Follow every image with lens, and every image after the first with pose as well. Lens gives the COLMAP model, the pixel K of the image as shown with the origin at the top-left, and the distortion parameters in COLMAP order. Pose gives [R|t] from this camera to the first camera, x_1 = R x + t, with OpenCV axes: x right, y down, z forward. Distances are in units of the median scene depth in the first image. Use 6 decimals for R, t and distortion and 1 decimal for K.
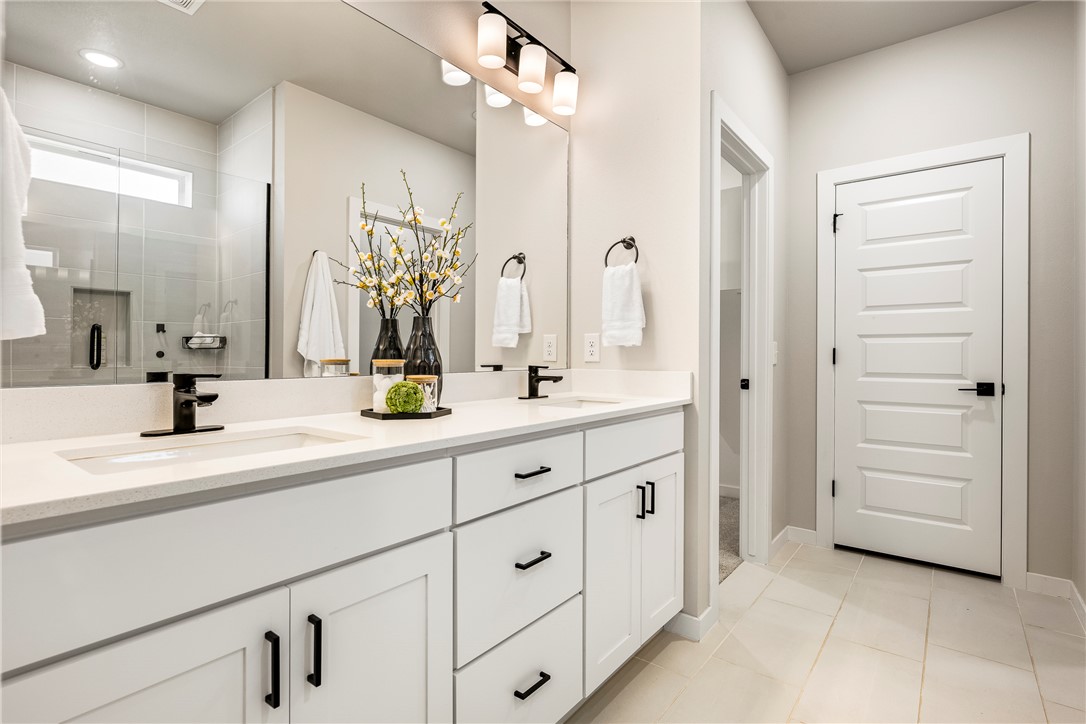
lens RADIAL K [[532.4, 0, 544.6], [0, 532.4, 351.9], [0, 0, 1]] dist [-0.003188, -0.000175]
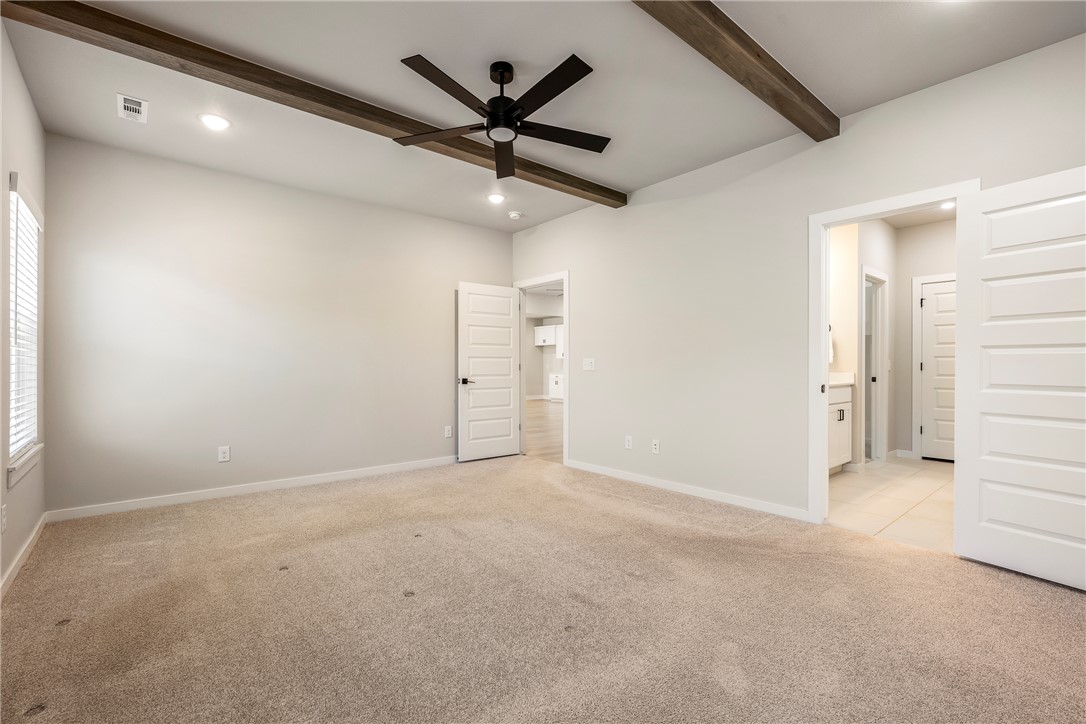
lens RADIAL K [[489.6, 0, 543.0], [0, 489.6, 362.0], [0, 0, 1]] dist [0.000312, -0.000121]
pose [[0.978732, -0.004093, -0.205104, -0.531384], [0.003880, 0.999991, -0.001441, -0.012970], [0.205108, 0.000615, 0.978739, -1.224891]]
